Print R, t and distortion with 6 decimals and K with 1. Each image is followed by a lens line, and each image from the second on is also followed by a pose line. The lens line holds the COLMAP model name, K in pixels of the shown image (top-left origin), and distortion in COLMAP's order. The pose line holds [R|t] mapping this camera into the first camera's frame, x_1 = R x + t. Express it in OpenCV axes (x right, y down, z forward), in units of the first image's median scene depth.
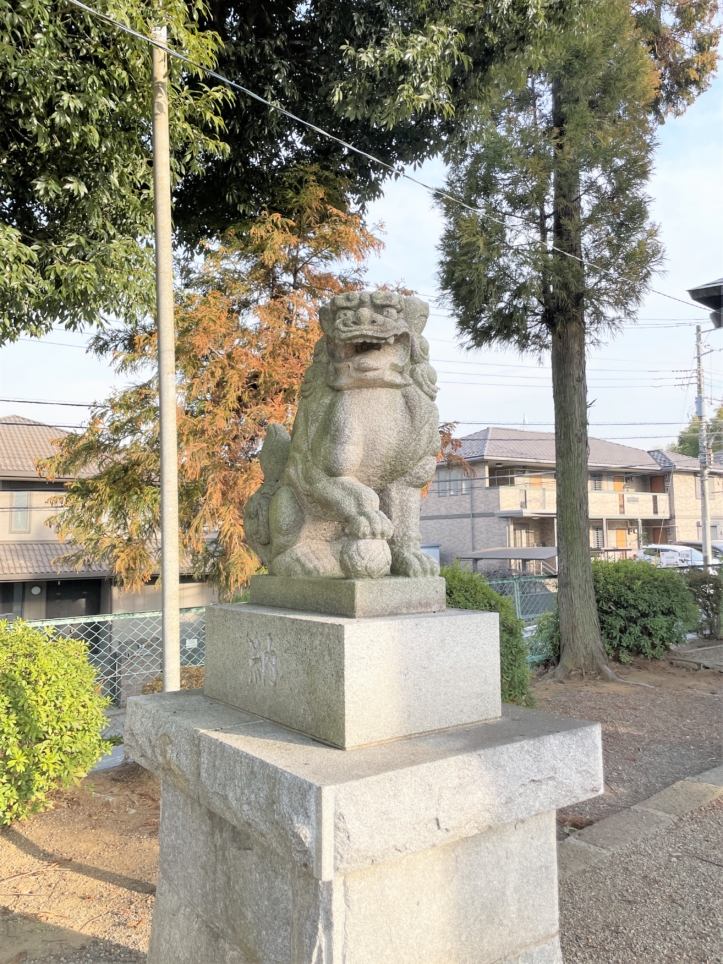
lens RADIAL K [[736.4, 0, 361.0], [0, 736.4, 475.5], [0, 0, 1]] dist [0.011141, -0.016245]
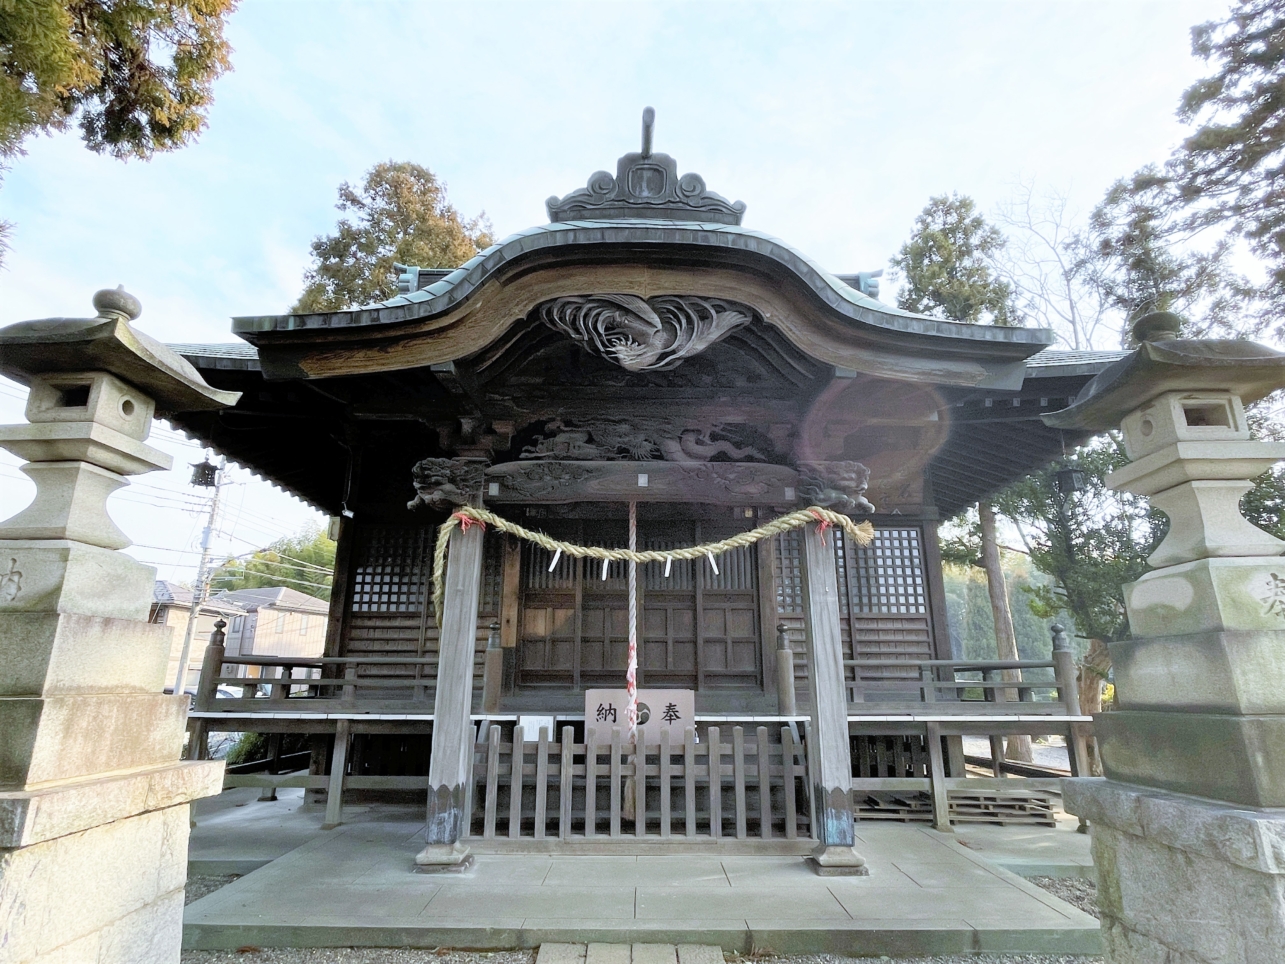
lens RADIAL K [[710.3, 0, 639.7], [0, 710.3, 478.8], [0, 0, 1]] dist [-0.005425, -0.000217]
pose [[0.576698, 0.242092, 0.780264, 0.262003], [-0.084738, 0.967659, -0.237604, 0.008973], [-0.812551, 0.070908, 0.578561, 0.122344]]
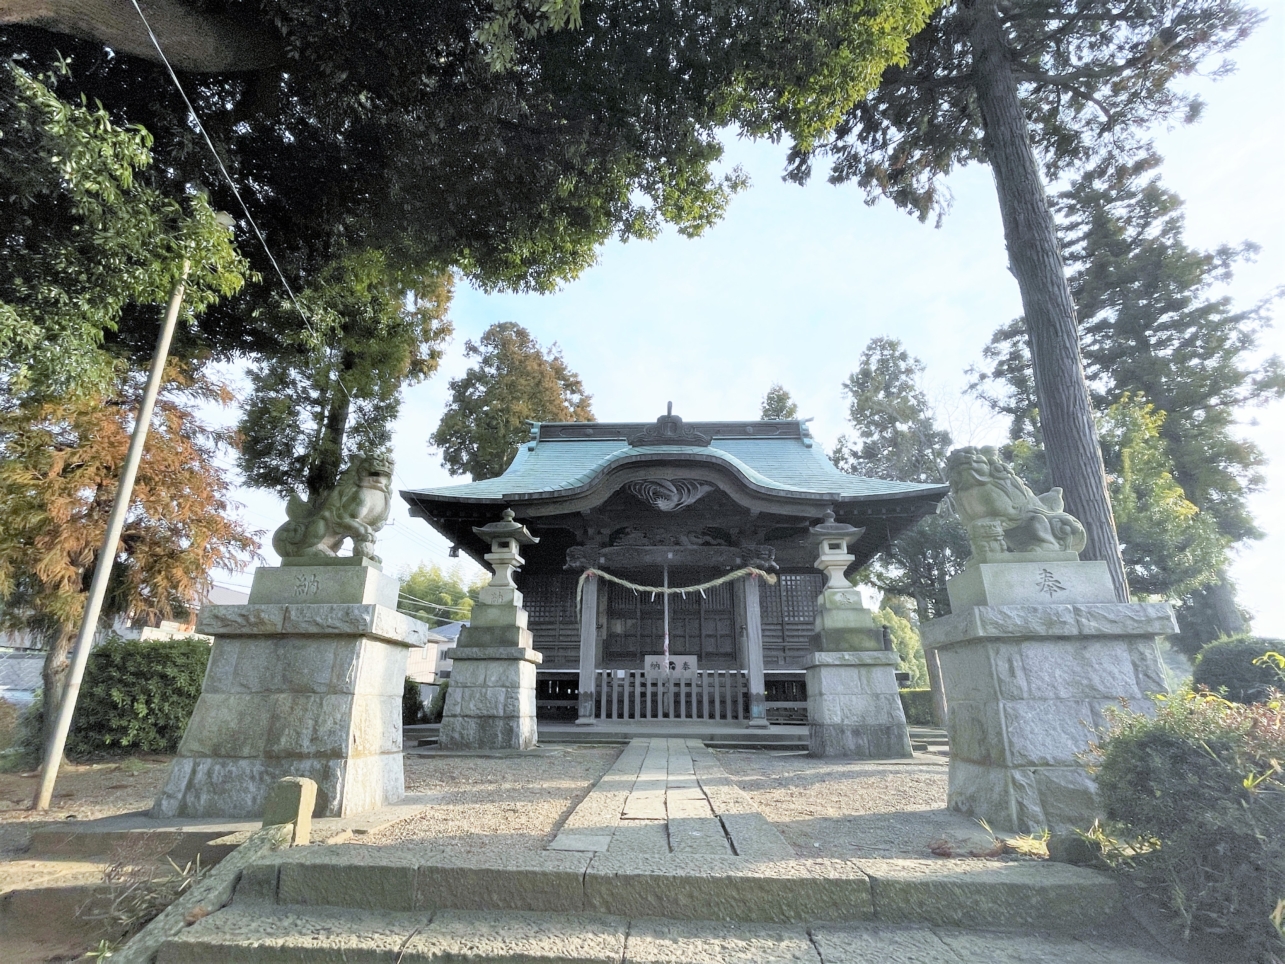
lens RADIAL K [[603.2, 0, 645.4], [0, 603.2, 477.9], [0, 0, 1]] dist [0.005101, 0.000162]
pose [[0.614399, 0.294308, 0.732049, -0.207624], [-0.082915, 0.946772, -0.311045, 0.091709], [-0.784627, 0.130408, 0.606098, -0.231168]]
